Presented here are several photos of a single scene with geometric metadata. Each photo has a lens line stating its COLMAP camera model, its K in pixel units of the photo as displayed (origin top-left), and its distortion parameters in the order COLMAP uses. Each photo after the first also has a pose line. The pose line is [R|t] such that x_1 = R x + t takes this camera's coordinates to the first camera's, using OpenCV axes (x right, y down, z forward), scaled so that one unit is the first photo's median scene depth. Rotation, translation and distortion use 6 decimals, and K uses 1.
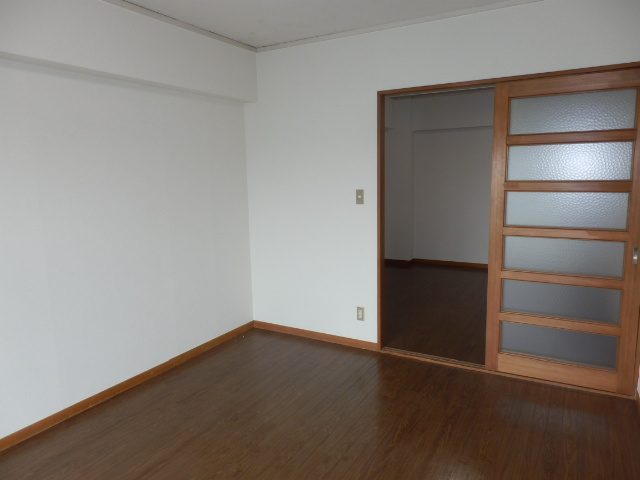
lens RADIAL K [[455.1, 0, 320.2], [0, 455.1, 241.3], [0, 0, 1]] dist [-0.002602, 0.000280]
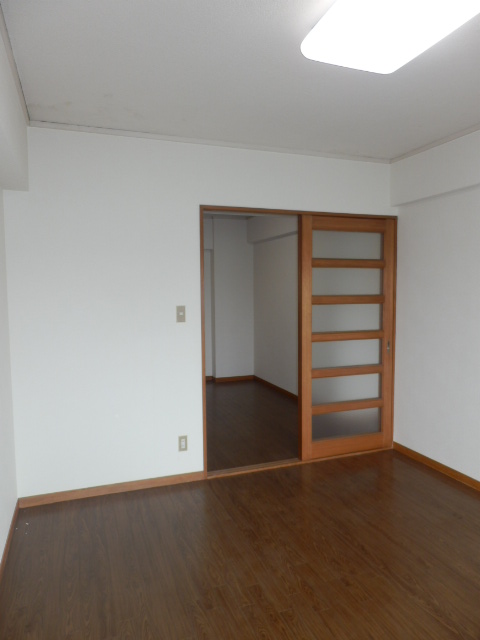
lens RADIAL K [[455.1, 0, 241.6], [0, 455.1, 323.5], [0, 0, 1]] dist [-0.002602, 0.000280]
pose [[0.636246, -0.043187, 0.770276, -0.542595], [0.113810, 0.992762, -0.038346, -0.029660], [-0.763045, 0.112062, 0.636556, 0.326078]]
